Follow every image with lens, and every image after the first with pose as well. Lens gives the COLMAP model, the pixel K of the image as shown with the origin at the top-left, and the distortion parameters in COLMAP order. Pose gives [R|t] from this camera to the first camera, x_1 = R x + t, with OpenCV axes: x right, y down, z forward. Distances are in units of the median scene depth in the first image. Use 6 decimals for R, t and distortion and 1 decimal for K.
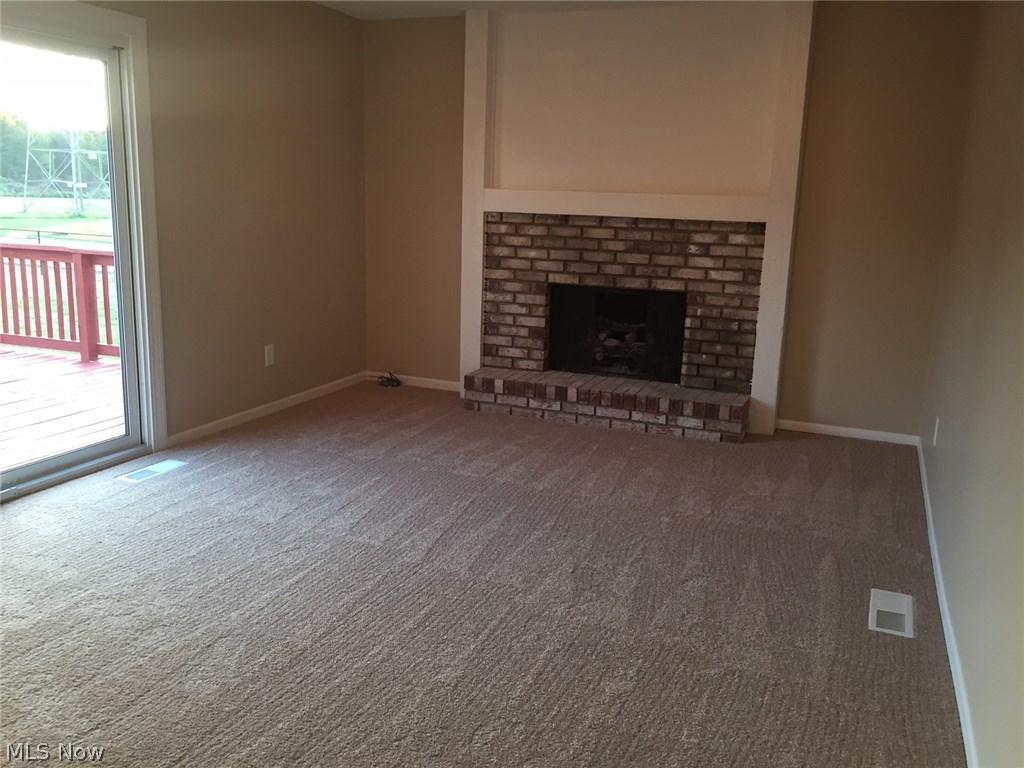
lens RADIAL K [[874.7, 0, 514.3], [0, 874.7, 388.0], [0, 0, 1]] dist [0.082469, -0.101841]
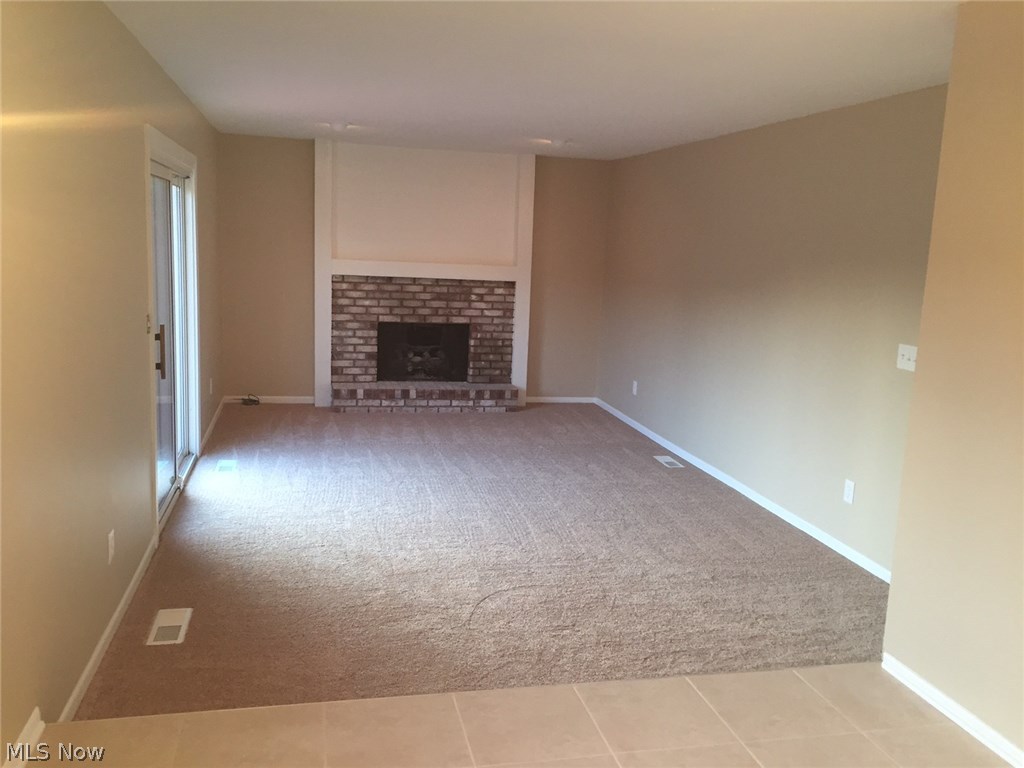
lens RADIAL K [[874.7, 0, 511.2], [0, 874.7, 381.2], [0, 0, 1]] dist [0.082469, -0.101841]
pose [[0.825992, -0.086791, 0.556959, -0.640750], [0.103136, 0.994665, 0.002044, -0.000176], [-0.554166, 0.055754, 0.830537, -0.367345]]
